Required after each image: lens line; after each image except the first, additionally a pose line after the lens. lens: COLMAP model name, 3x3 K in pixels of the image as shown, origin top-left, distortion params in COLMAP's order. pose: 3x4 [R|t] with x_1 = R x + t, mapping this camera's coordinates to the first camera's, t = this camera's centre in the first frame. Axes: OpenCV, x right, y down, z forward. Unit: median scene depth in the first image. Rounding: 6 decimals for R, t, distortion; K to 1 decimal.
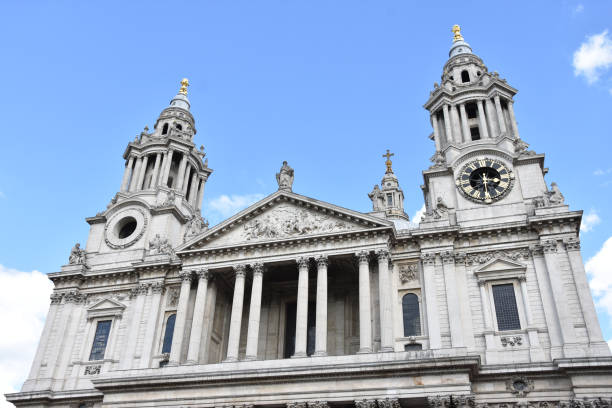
lens RADIAL K [[588.6, 0, 318.6], [0, 588.6, 208.3], [0, 0, 1]] dist [0.007320, 0.000000]
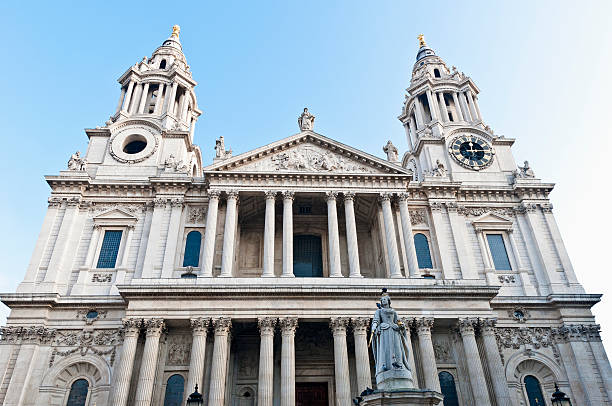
lens RADIAL K [[457.1, 0, 319.3], [0, 457.1, 205.3], [0, 0, 1]] dist [0.035003, -0.018319]
pose [[0.943906, 0.135004, 0.301357, -0.298171], [-0.137348, 0.990431, -0.013502, 0.122028], [-0.300296, -0.028646, 0.953416, 0.187737]]
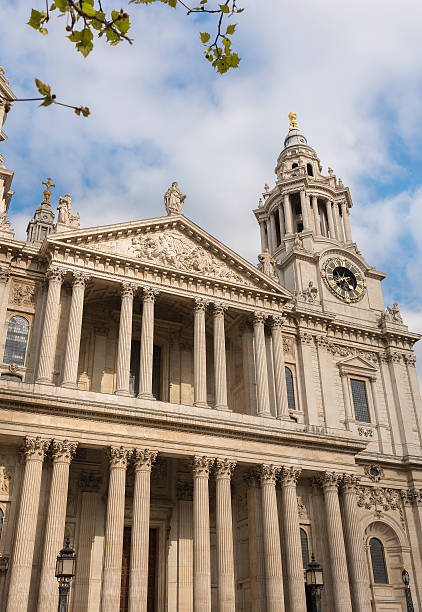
lens RADIAL K [[622.3, 0, 228.6], [0, 622.3, 318.8], [0, 0, 1]] dist [0.030167, 0.000000]
pose [[0.754124, 0.280035, 0.594035, -0.540608], [-0.326914, 0.944569, -0.030267, 0.124907], [-0.569583, -0.171374, 0.803870, 0.208454]]
